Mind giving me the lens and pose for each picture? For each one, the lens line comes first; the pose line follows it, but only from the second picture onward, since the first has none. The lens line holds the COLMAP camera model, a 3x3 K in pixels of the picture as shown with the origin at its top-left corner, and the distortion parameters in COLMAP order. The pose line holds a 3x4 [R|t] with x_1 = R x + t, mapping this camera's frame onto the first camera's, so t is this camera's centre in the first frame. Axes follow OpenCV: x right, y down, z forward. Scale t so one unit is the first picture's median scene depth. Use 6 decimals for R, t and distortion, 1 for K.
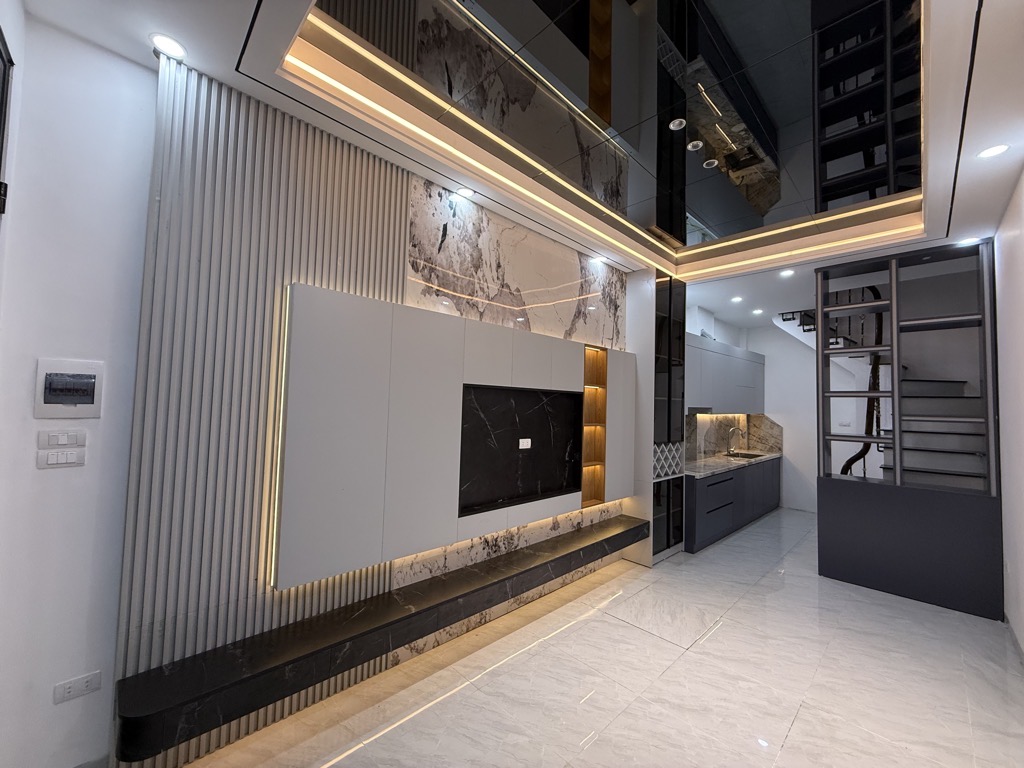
lens RADIAL K [[401.7, 0, 512.3], [0, 401.7, 385.5], [0, 0, 1]] dist [0.003278, 0.000460]
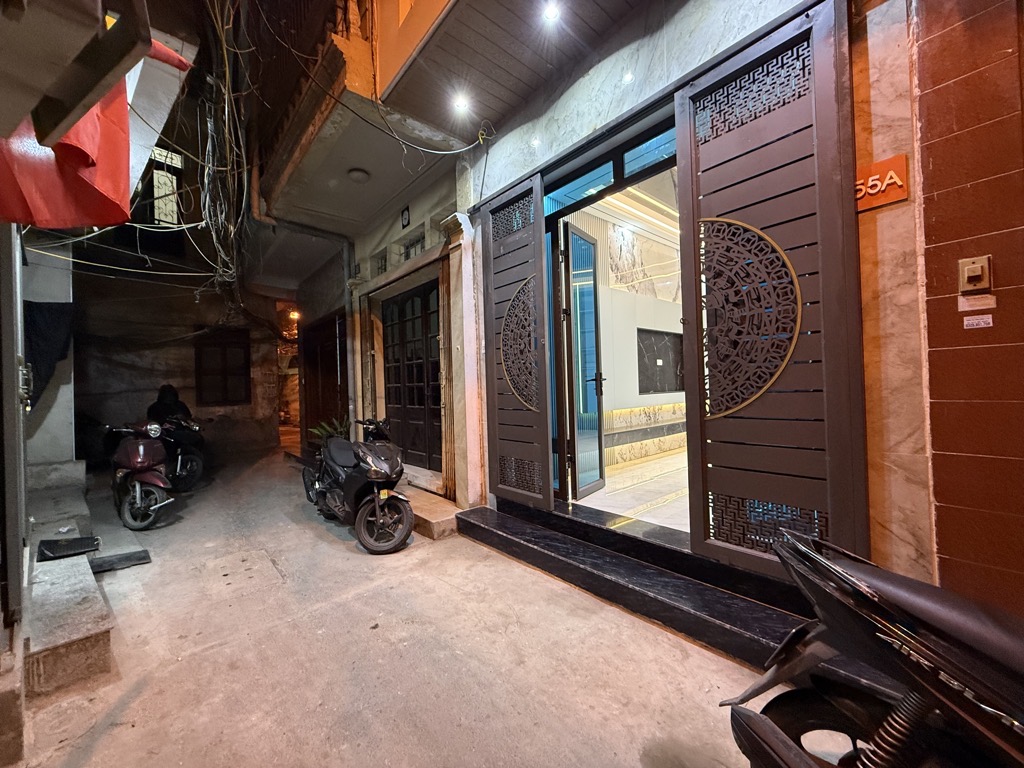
lens RADIAL K [[401.7, 0, 511.8], [0, 401.7, 383.7], [0, 0, 1]] dist [0.003278, 0.000460]
pose [[0.997013, -0.053872, -0.055348, -0.583951], [0.056232, 0.997533, 0.042017, 0.139418], [0.052948, -0.045004, 0.997583, -0.913693]]
